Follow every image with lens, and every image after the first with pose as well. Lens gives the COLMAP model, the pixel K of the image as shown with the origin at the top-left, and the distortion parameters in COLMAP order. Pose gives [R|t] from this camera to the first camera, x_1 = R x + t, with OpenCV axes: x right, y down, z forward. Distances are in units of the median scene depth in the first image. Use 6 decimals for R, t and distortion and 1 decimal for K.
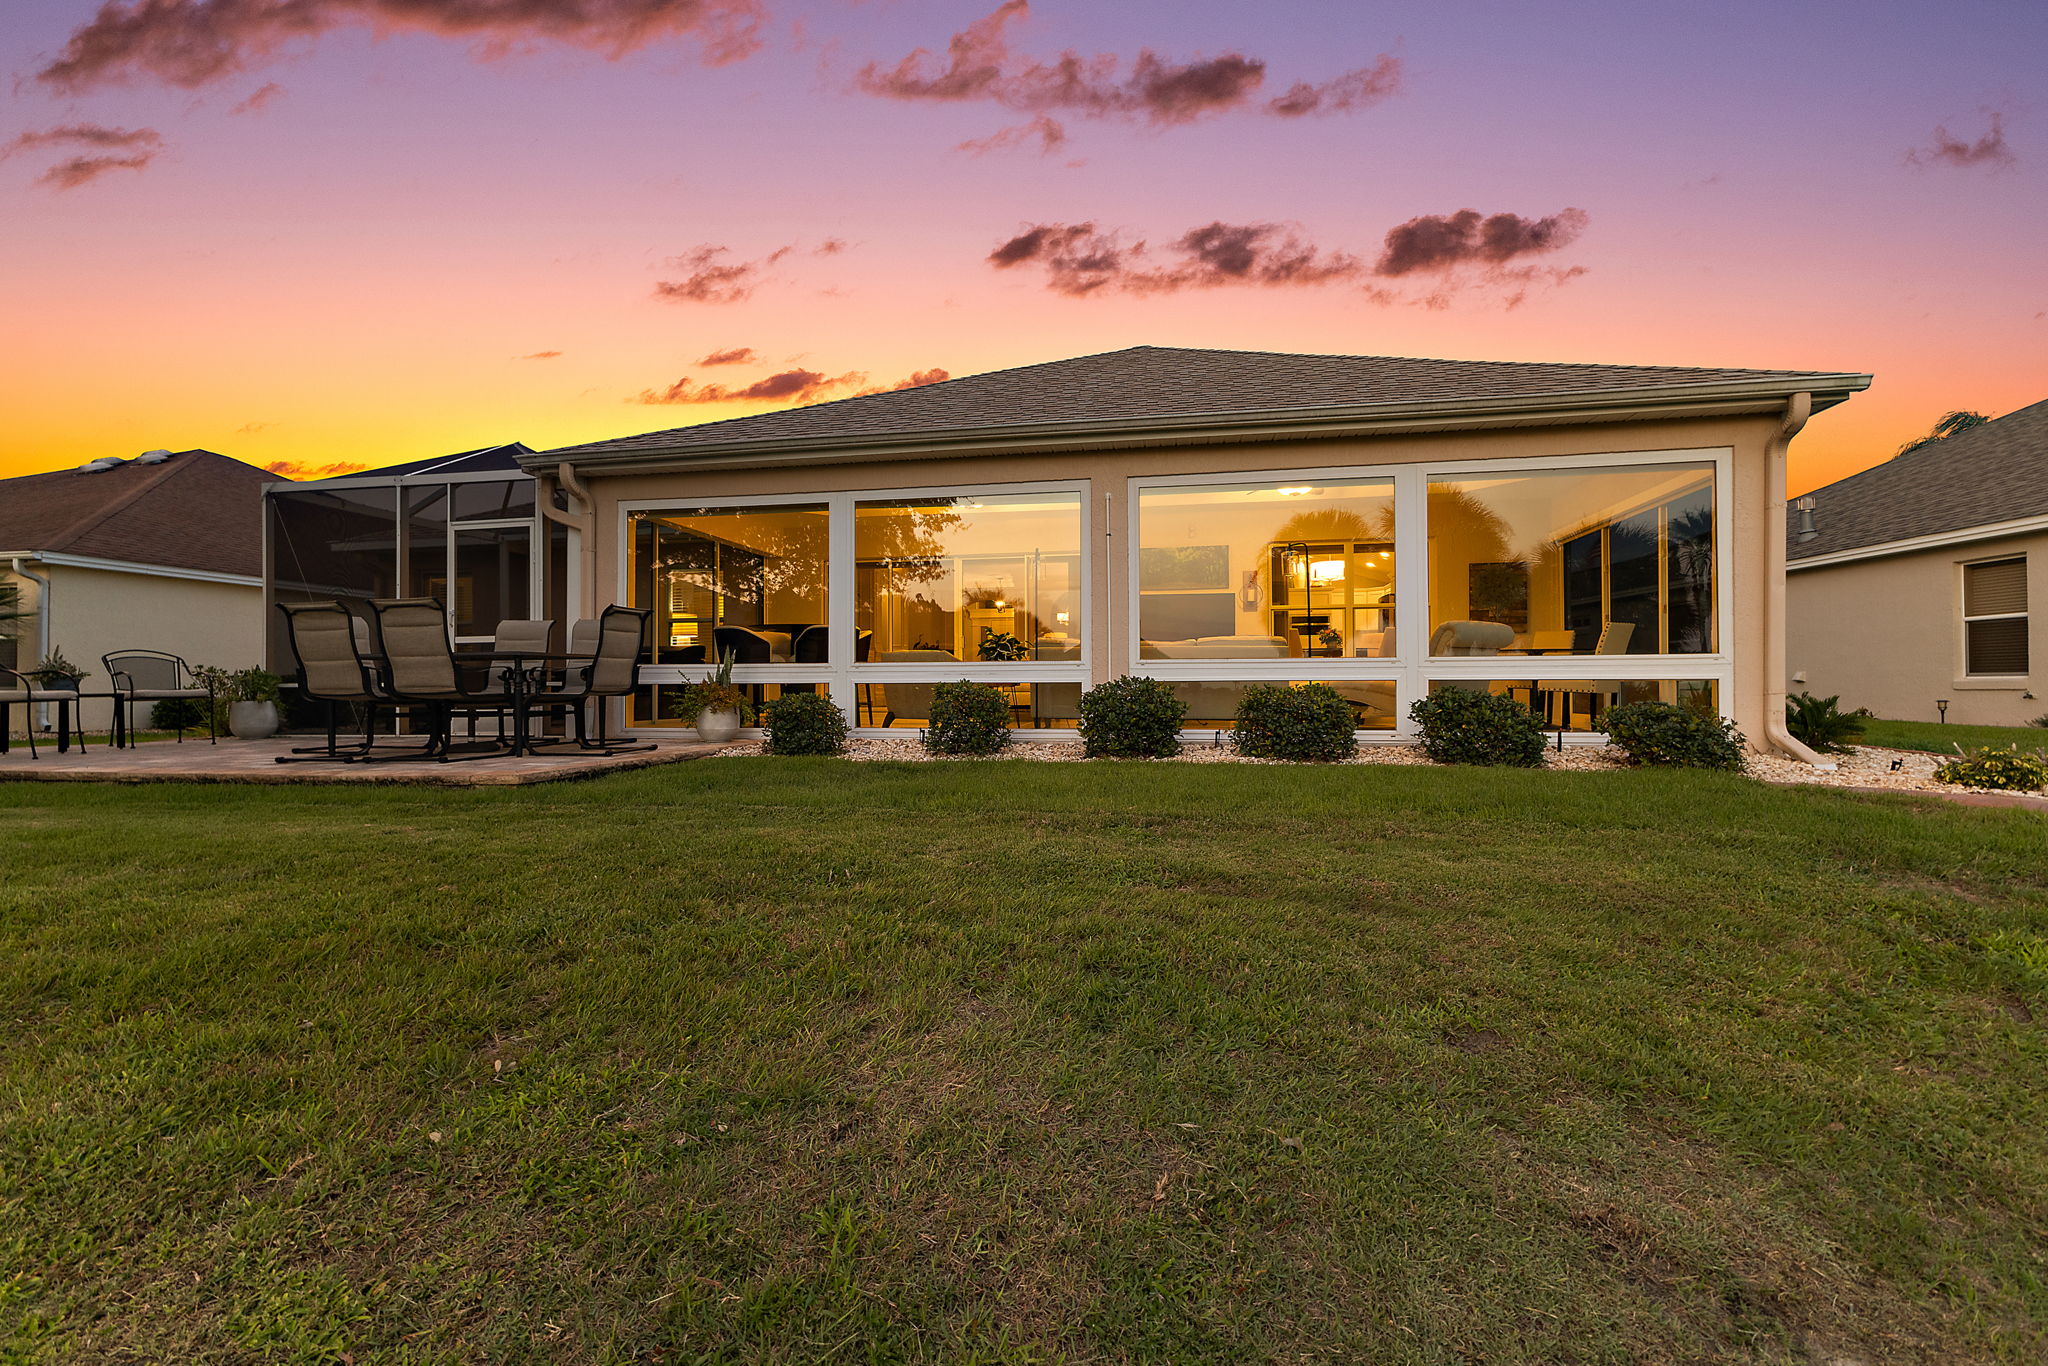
lens RADIAL K [[898.7, 0, 1019.2], [0, 898.7, 689.0], [0, 0, 1]] dist [-0.003756, 0.000282]
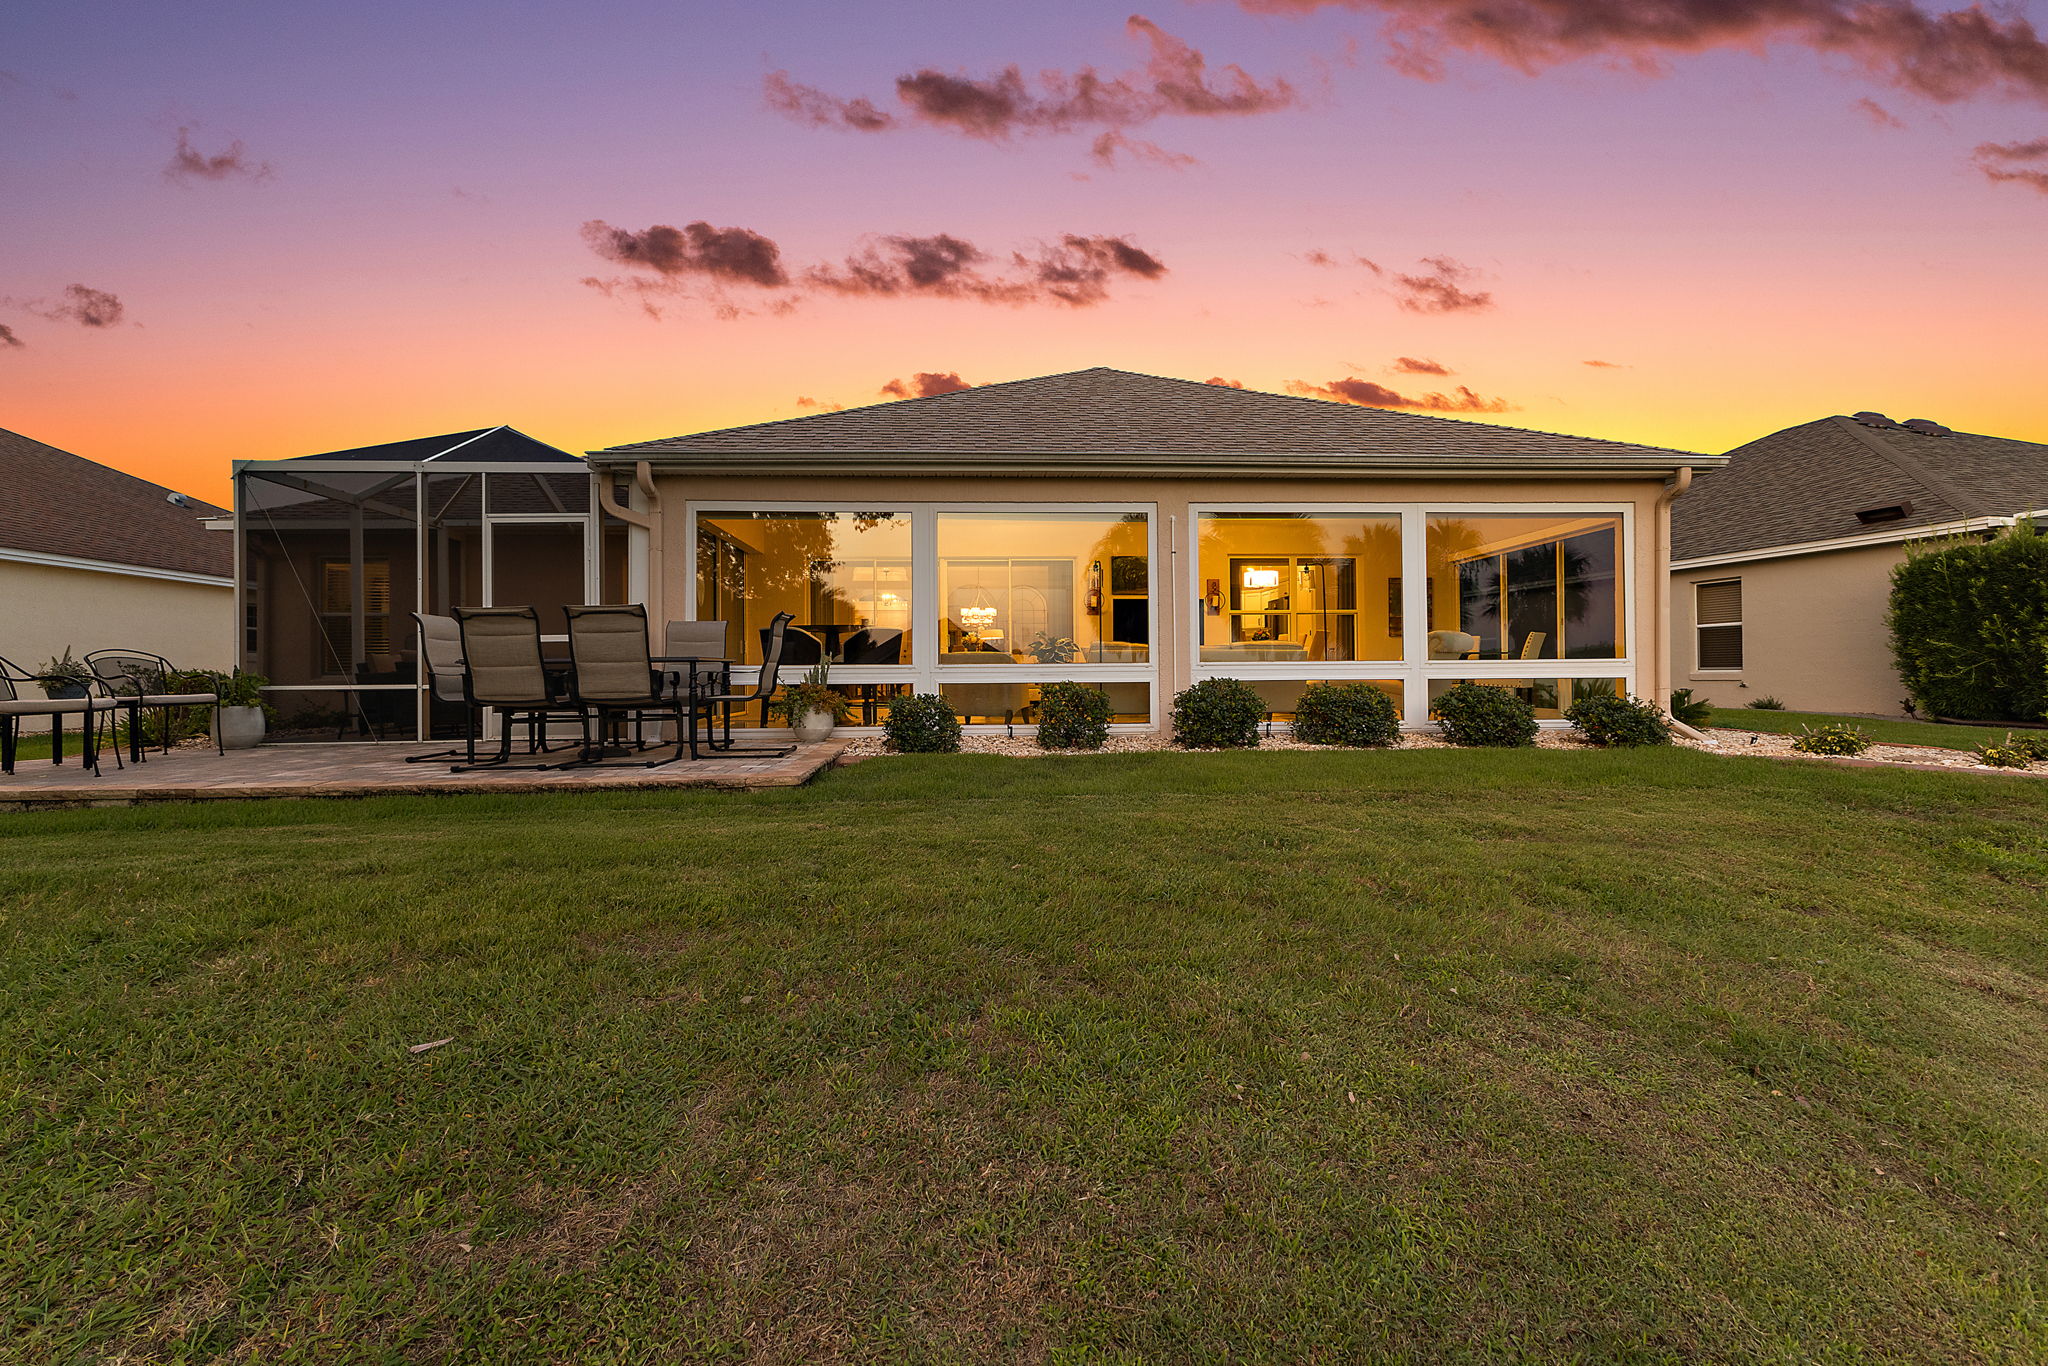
lens RADIAL K [[898.7, 0, 1077.1], [0, 898.7, 663.7], [0, 0, 1]] dist [-0.003756, 0.000282]
pose [[0.968781, 0.000234, 0.247919, -0.309687], [0.004252, 0.999837, -0.017559, -0.010692], [-0.247883, 0.018065, 0.968622, -0.073695]]
